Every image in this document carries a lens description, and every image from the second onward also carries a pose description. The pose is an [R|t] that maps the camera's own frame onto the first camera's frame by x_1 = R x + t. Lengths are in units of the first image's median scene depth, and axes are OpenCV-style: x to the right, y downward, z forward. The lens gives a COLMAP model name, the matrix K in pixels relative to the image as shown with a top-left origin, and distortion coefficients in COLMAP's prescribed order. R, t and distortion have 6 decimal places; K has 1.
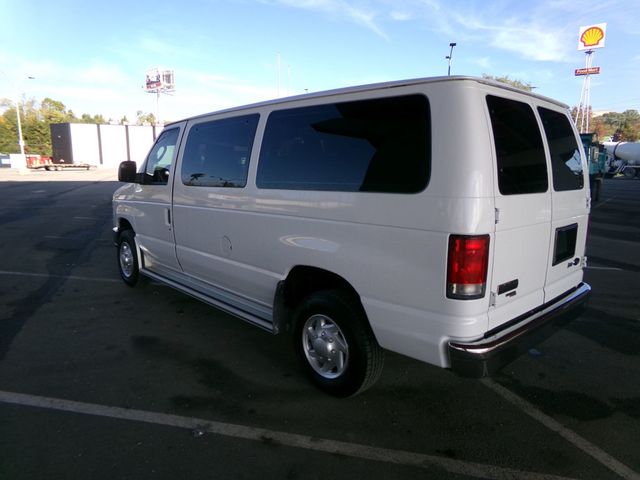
lens RADIAL K [[435.3, 0, 319.5], [0, 435.3, 229.7], [0, 0, 1]] dist [0.006521, 0.004493]
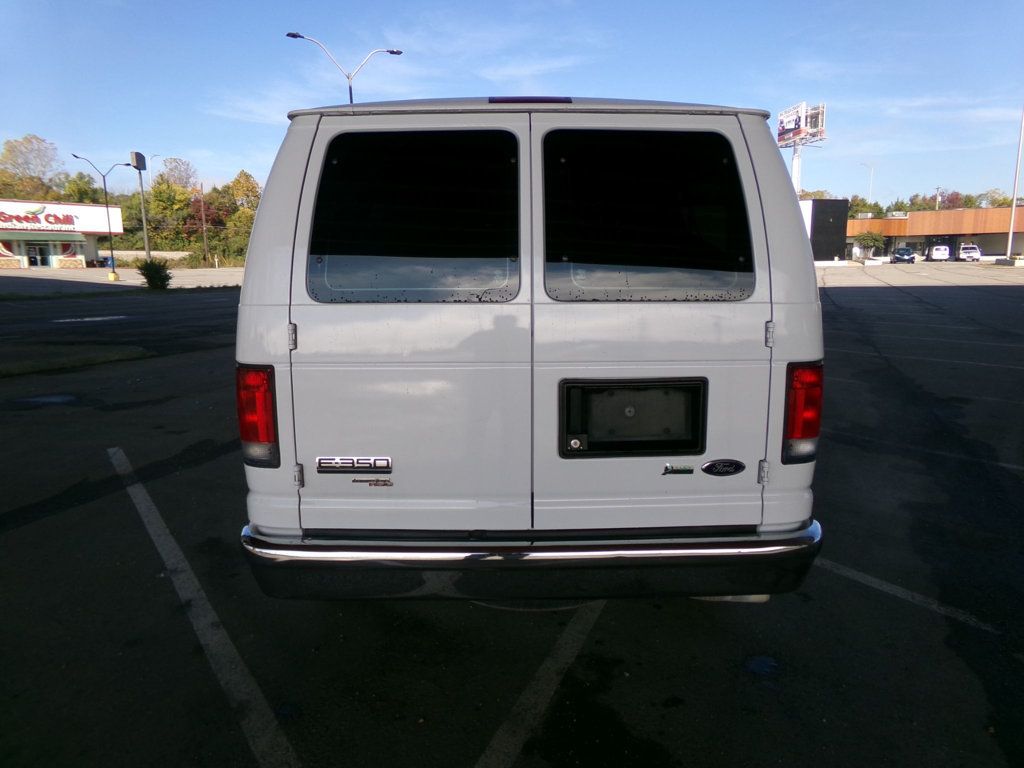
lens RADIAL K [[686.9, 0, 512.0], [0, 686.9, 384.0], [0, 0, 1]] dist [-0.004329, 0.022921]
pose [[0.737434, 0.095472, -0.668637, 0.911432], [-0.078084, 0.995372, 0.056007, -0.033627], [0.670890, 0.010908, 0.741477, 0.367912]]
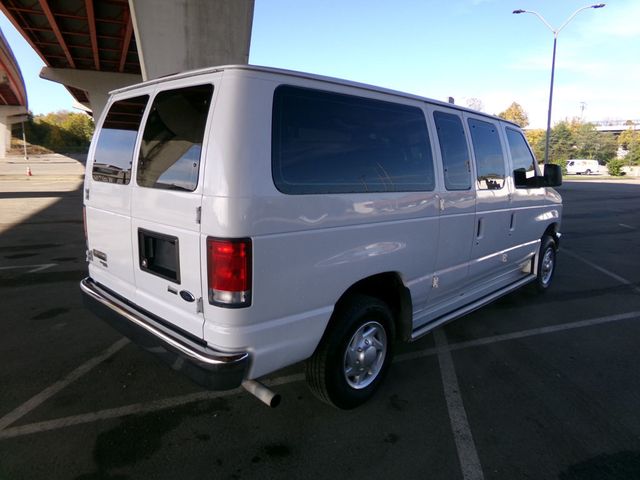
lens RADIAL K [[429.3, 0, 320.0], [0, 429.3, 240.0], [0, 0, 1]] dist [-0.004329, 0.022921]
pose [[0.054025, 0.166013, -0.984643, 1.296175], [-0.154699, 0.975568, 0.155995, -0.158173], [0.986483, 0.143896, 0.078387, 1.183457]]
